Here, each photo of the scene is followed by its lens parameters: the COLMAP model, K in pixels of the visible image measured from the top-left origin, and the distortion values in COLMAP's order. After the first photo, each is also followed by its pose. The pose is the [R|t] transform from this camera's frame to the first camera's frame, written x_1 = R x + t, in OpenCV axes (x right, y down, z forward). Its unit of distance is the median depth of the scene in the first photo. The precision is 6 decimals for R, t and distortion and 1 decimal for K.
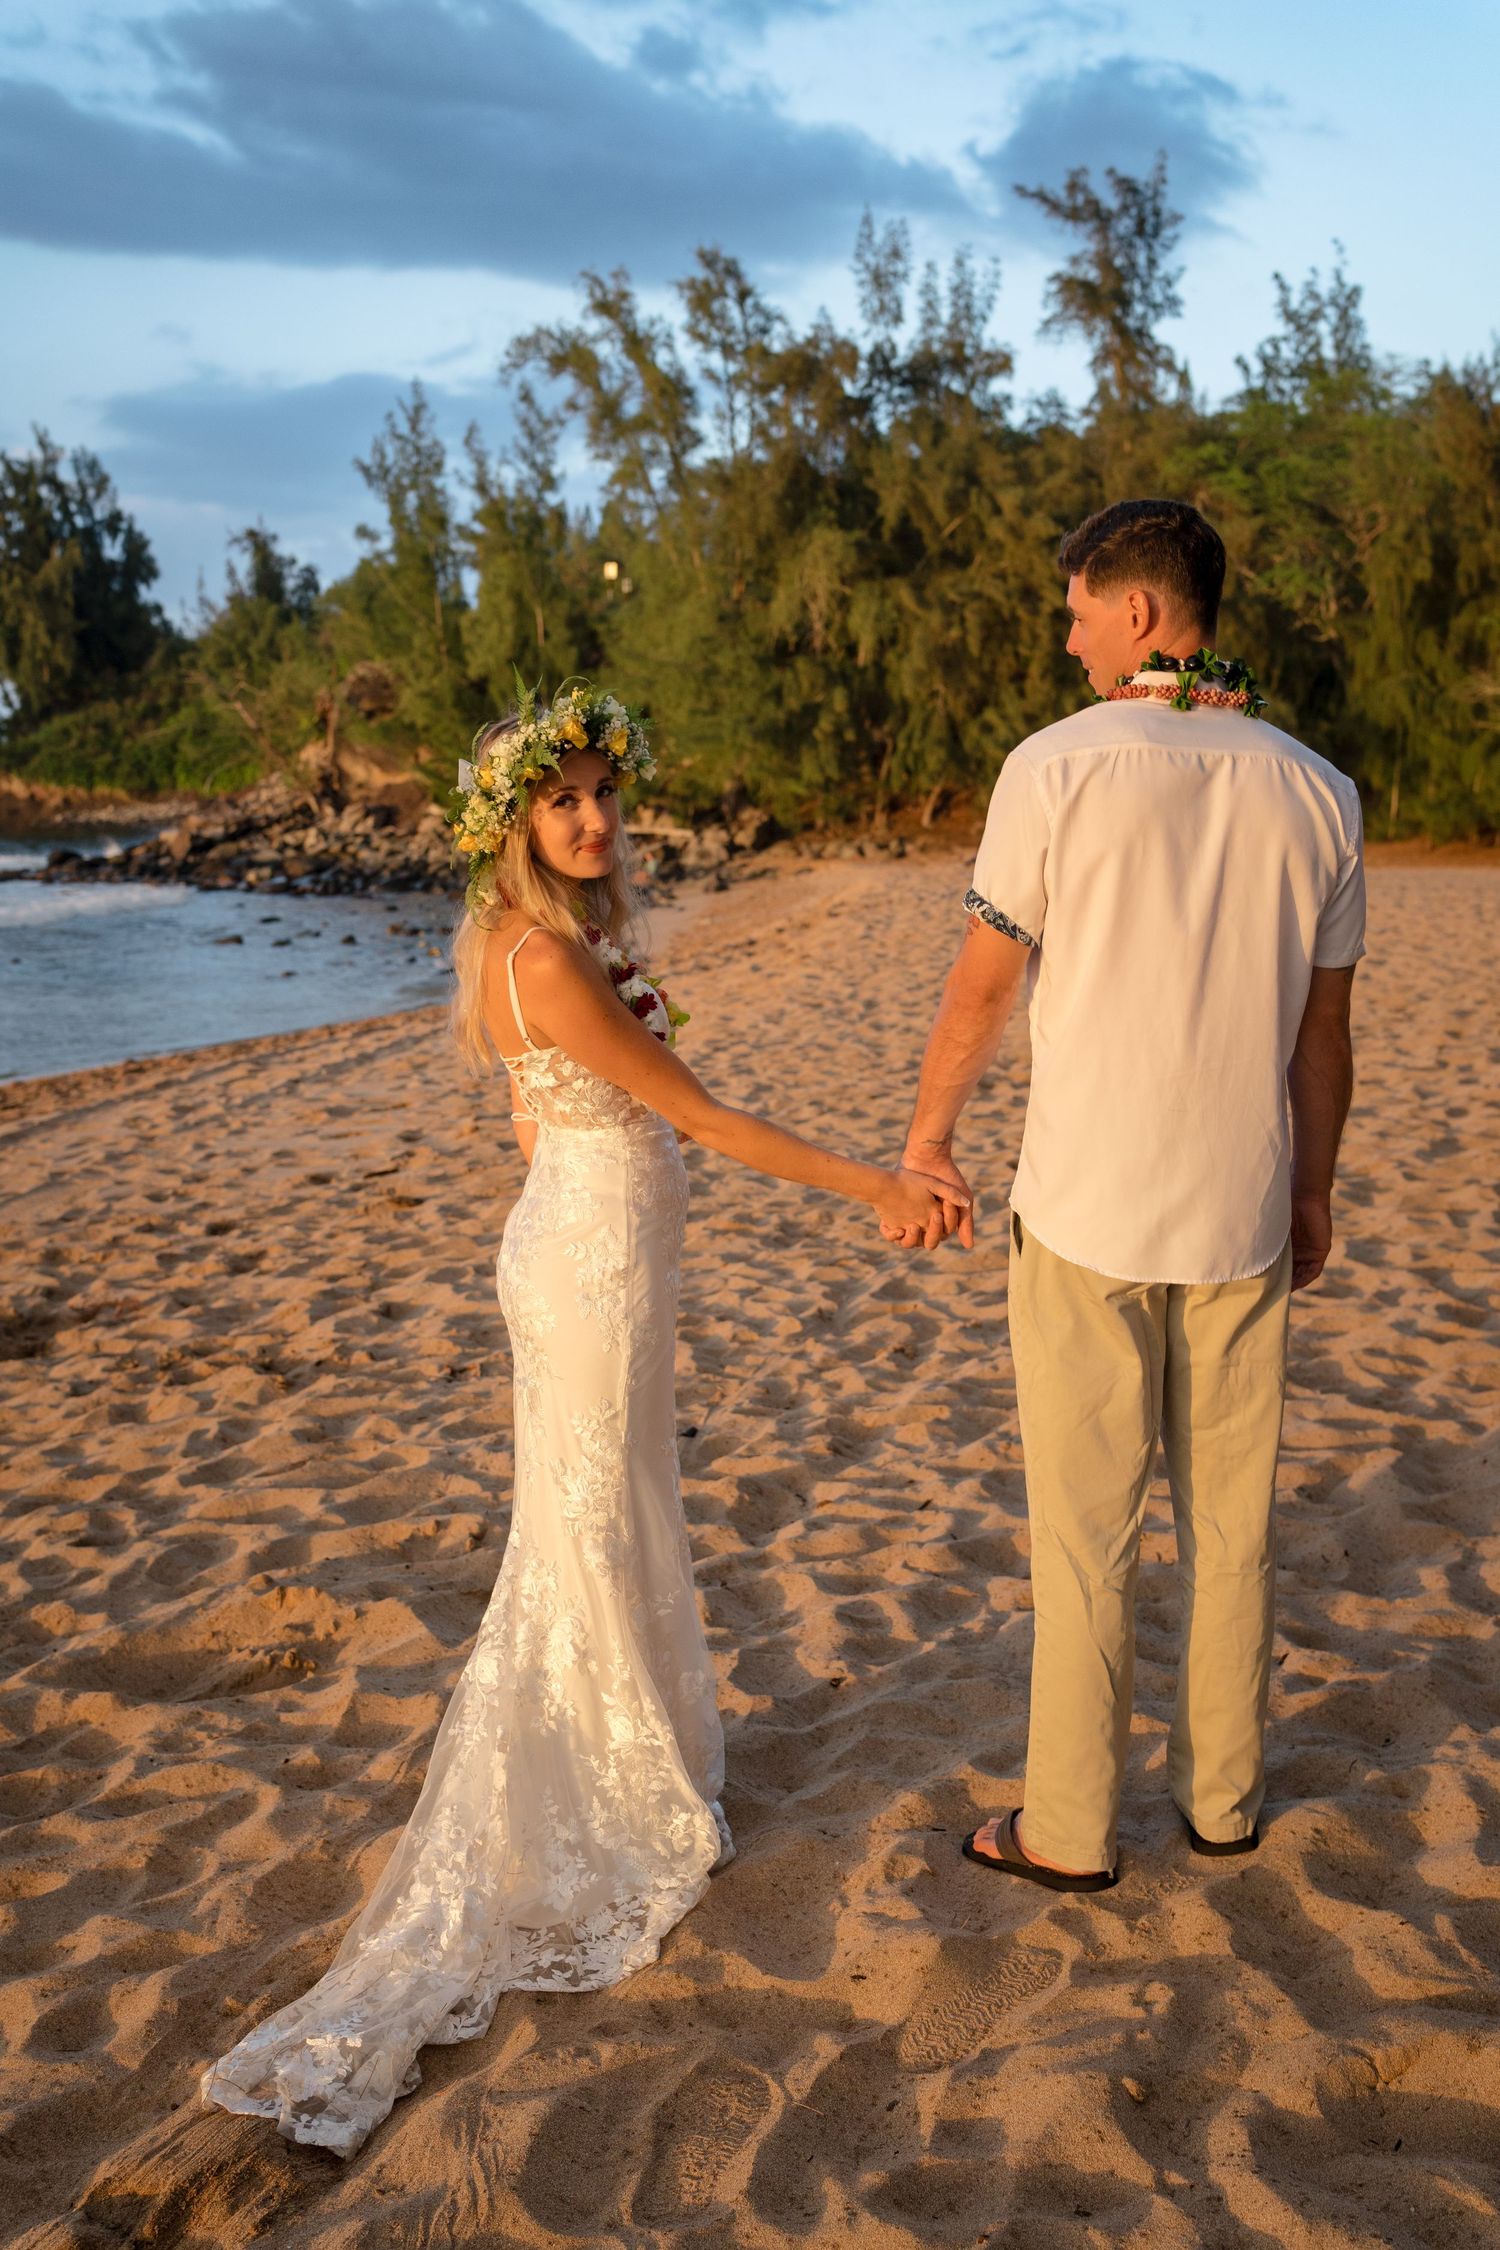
lens RADIAL K [[2294.7, 0, 750.0], [0, 2294.7, 1125.0], [0, 0, 1]] dist [-0.035070, 0.089182]
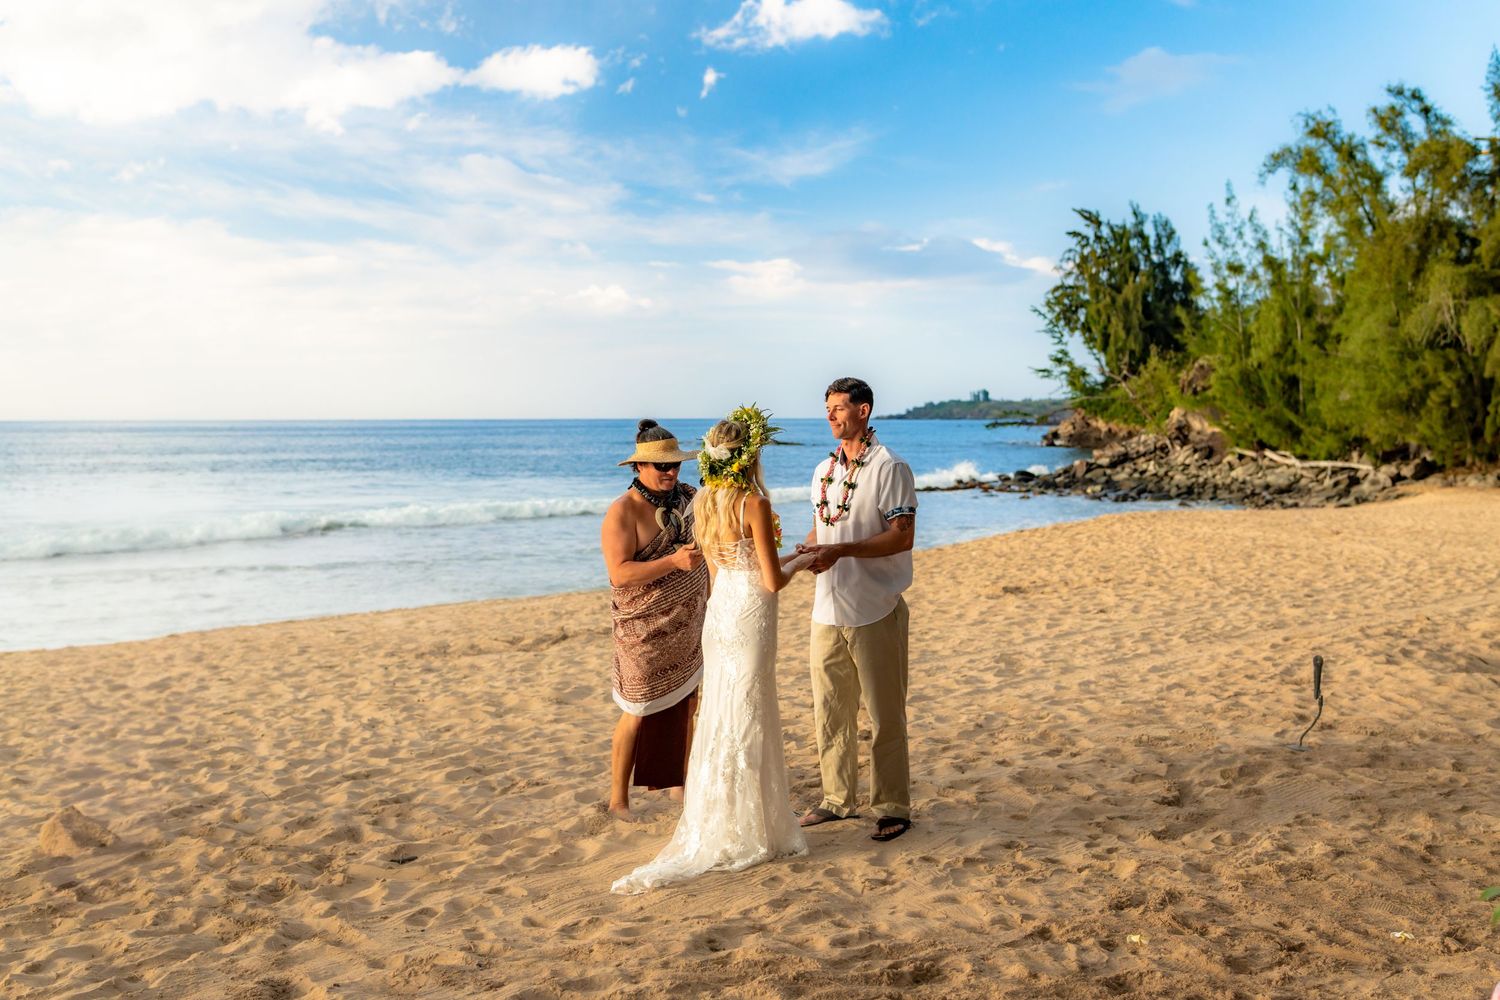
lens RADIAL K [[1529.8, 0, 750.0], [0, 1529.8, 500.0], [0, 0, 1]] dist [-0.035070, 0.089182]
pose [[0.816856, 0.022855, -0.576388, 0.188289], [-0.073772, 0.995149, -0.065090, -0.010003], [0.572105, 0.095691, 0.814579, -0.035988]]
